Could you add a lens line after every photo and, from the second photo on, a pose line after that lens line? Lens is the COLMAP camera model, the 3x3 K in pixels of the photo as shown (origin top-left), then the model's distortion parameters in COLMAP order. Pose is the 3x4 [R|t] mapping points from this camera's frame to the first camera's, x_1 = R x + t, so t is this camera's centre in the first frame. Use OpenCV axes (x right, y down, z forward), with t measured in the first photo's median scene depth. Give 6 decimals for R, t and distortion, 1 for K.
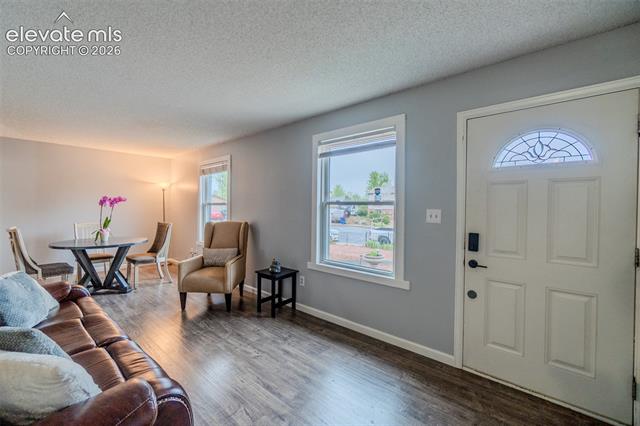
lens RADIAL K [[273.2, 0, 314.6], [0, 273.2, 210.8], [0, 0, 1]] dist [-0.000594, 0.000747]
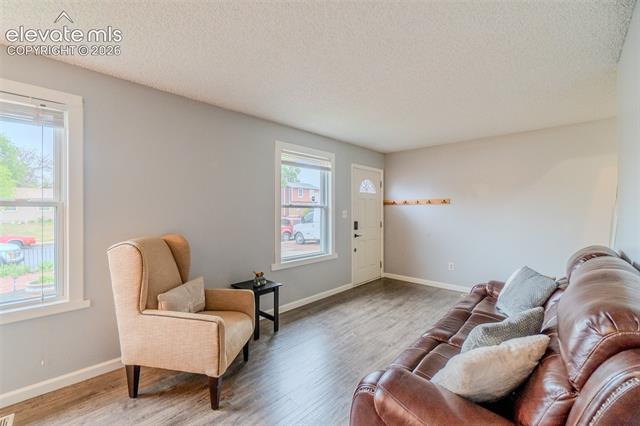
lens RADIAL K [[273.2, 0, 314.6], [0, 273.2, 210.8], [0, 0, 1]] dist [-0.000594, 0.000747]
pose [[0.031404, -0.012617, 0.999427, -1.216117], [0.012980, 0.999841, 0.012215, -0.024183], [-0.999422, 0.012589, 0.031563, 0.968997]]
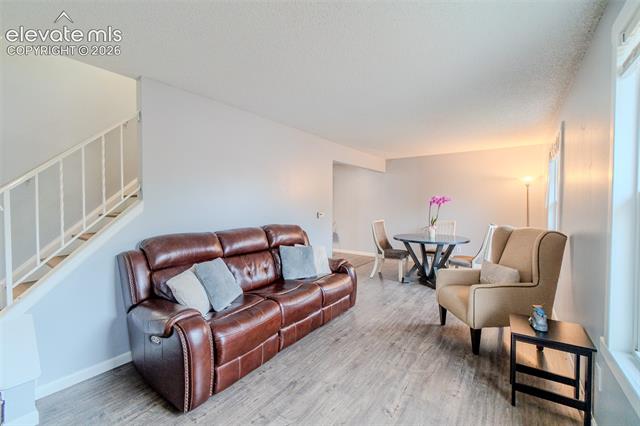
lens RADIAL K [[273.2, 0, 314.6], [0, 273.2, 210.8], [0, 0, 1]] dist [-0.000594, 0.000747]
pose [[0.087104, 0.010330, -0.996146, 0.420993], [-0.010415, 0.999901, 0.009459, -0.004981], [0.996145, 0.009551, 0.087203, 0.629254]]
